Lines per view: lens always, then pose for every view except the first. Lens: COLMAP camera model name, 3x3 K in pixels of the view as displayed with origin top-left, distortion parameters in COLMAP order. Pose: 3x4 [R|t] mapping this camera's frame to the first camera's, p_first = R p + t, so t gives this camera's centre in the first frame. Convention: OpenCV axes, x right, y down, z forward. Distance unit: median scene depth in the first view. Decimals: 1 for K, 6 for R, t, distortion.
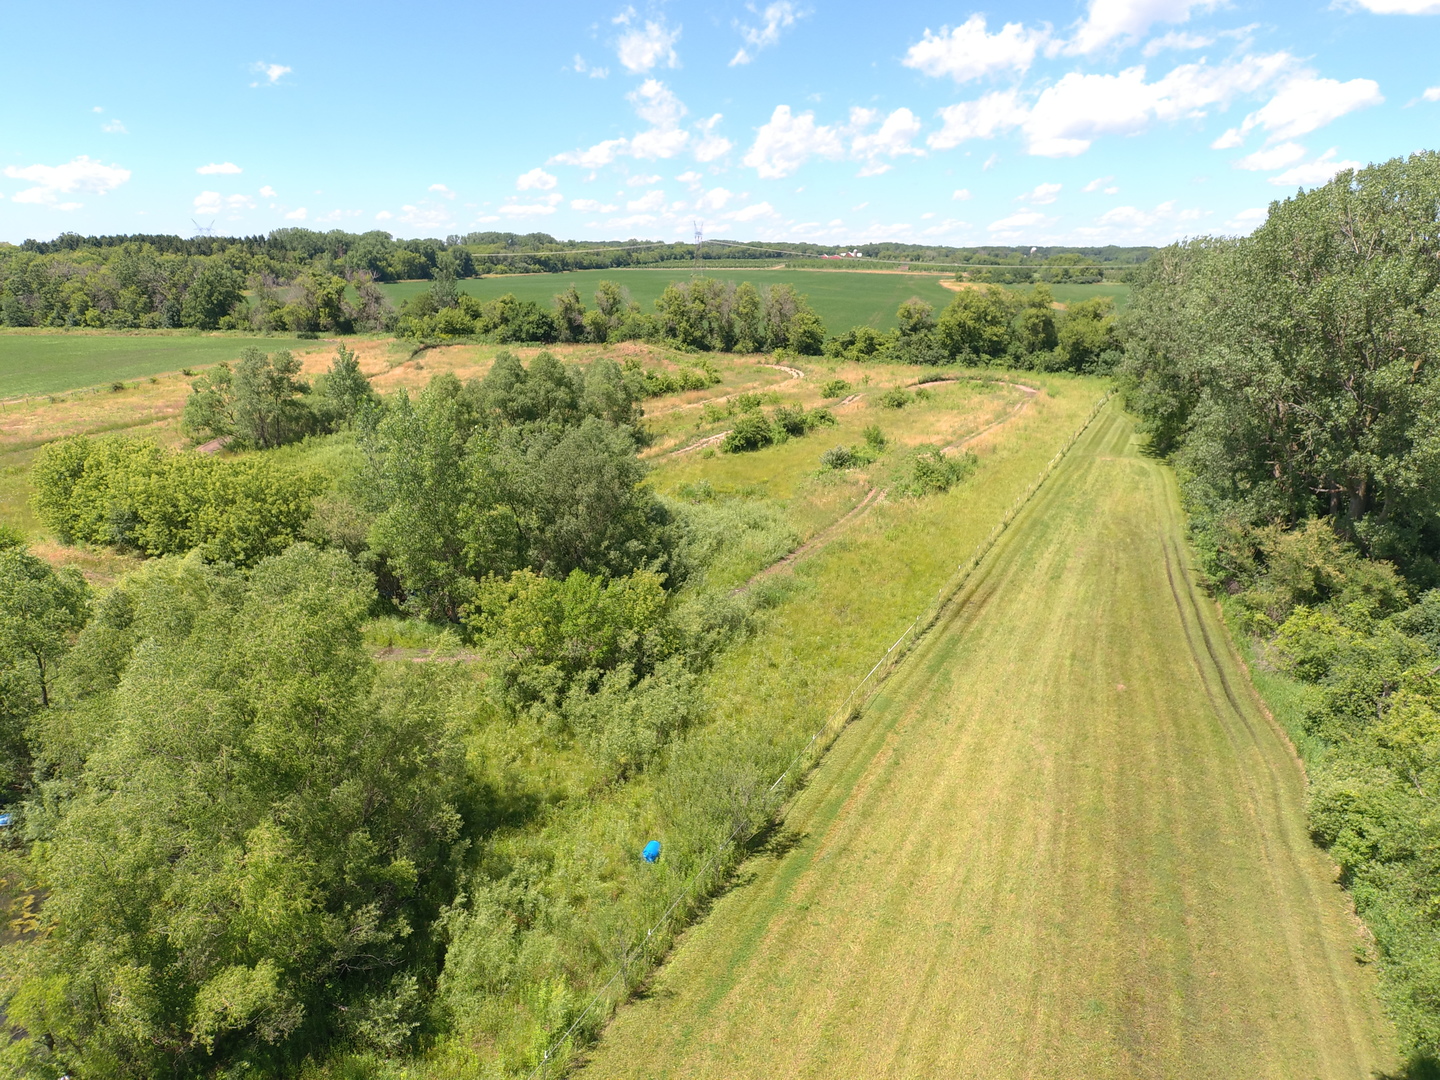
lens RADIAL K [[857.6, 0, 721.1], [0, 857.6, 544.5], [0, 0, 1]] dist [0.099050, -0.133140]
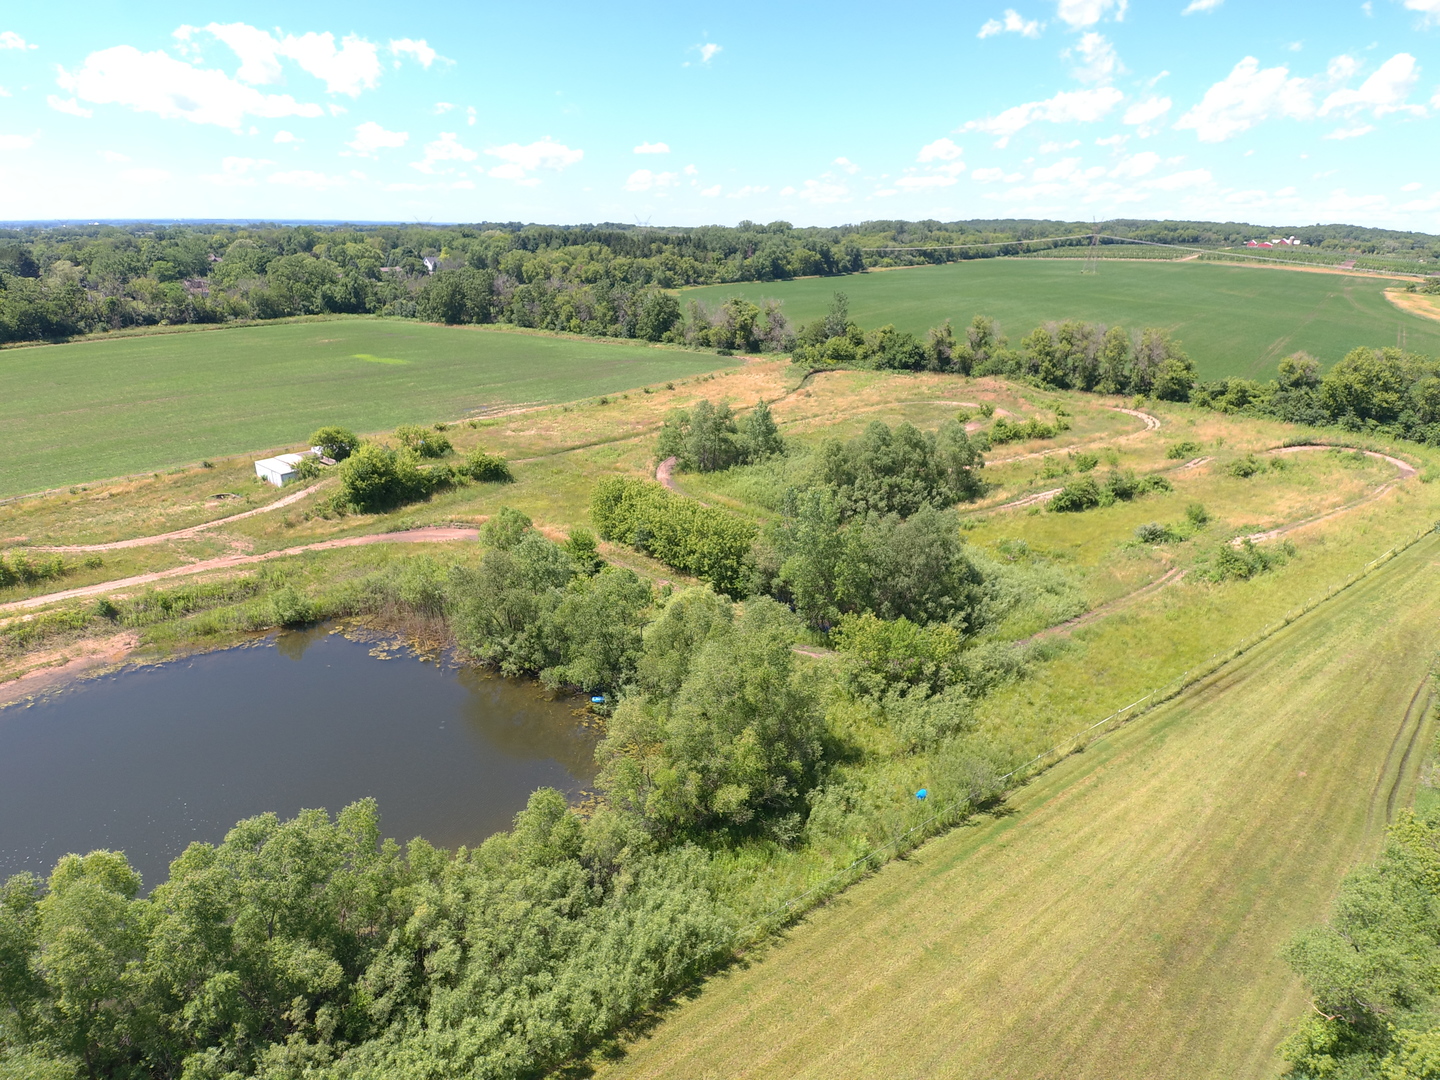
lens RADIAL K [[857.6, 0, 721.1], [0, 857.6, 544.5], [0, 0, 1]] dist [0.099050, -0.133140]
pose [[0.914735, 0.141856, -0.378334, 0.051276], [-0.131416, 0.989887, 0.053419, -0.069336], [0.382086, 0.000855, 0.924126, -0.285236]]
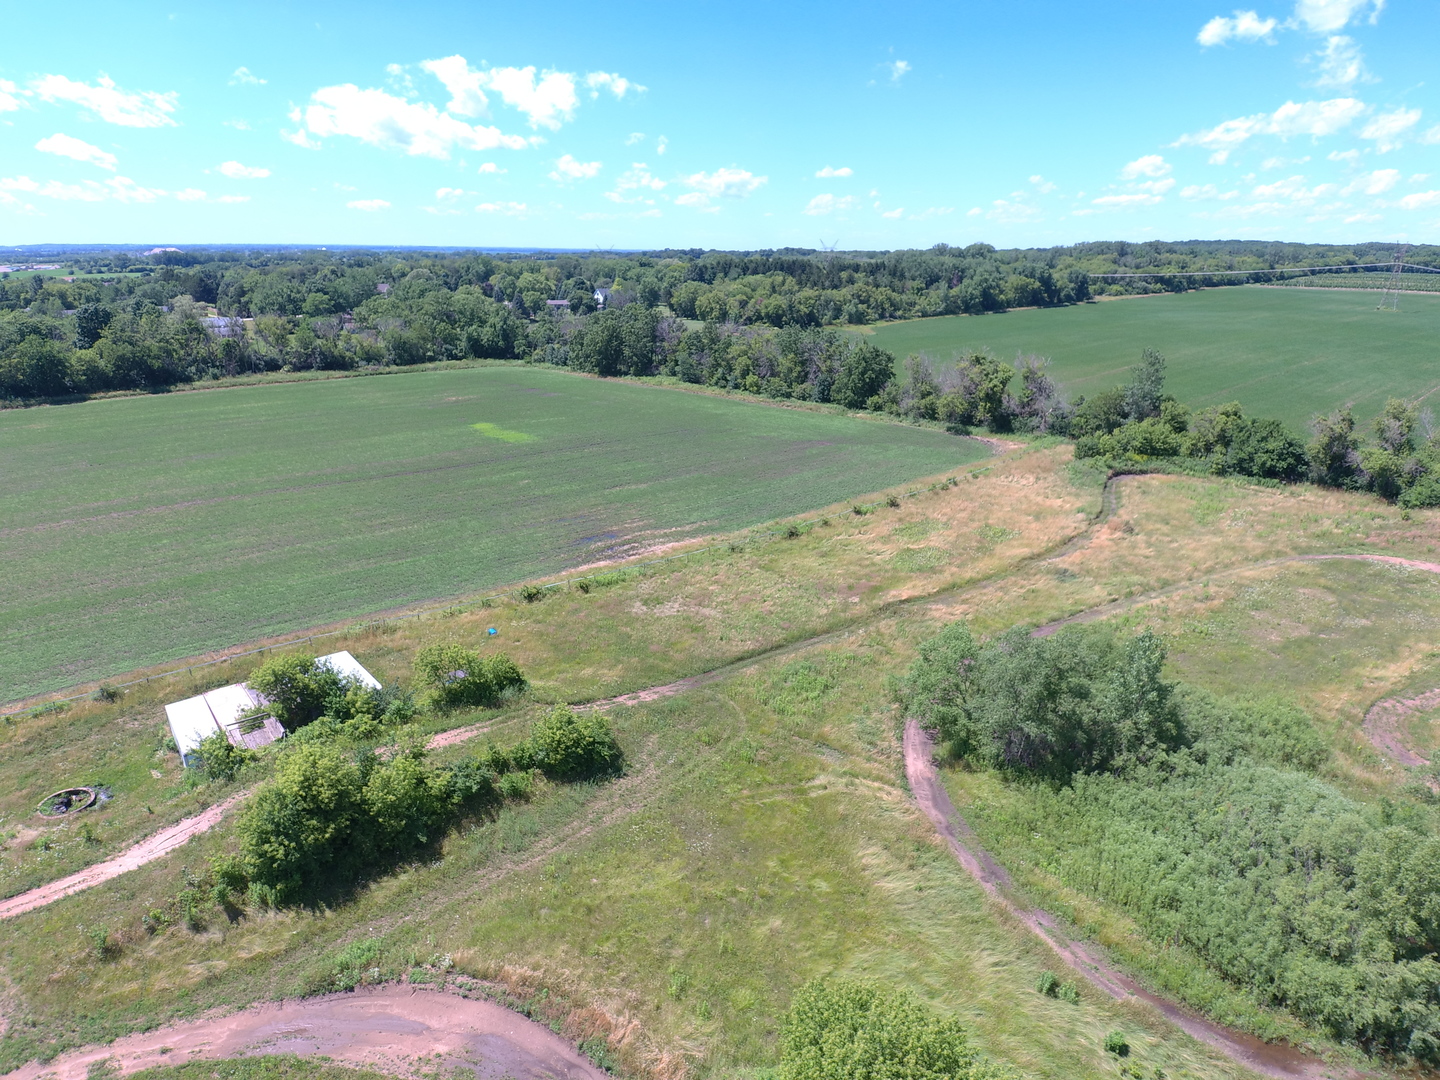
lens RADIAL K [[857.6, 0, 721.1], [0, 857.6, 544.5], [0, 0, 1]] dist [0.099050, -0.133140]
pose [[0.820358, 0.180890, -0.542486, -0.366430], [-0.178187, 0.982281, 0.058080, -0.279072], [0.543380, 0.049018, 0.838055, 0.296610]]
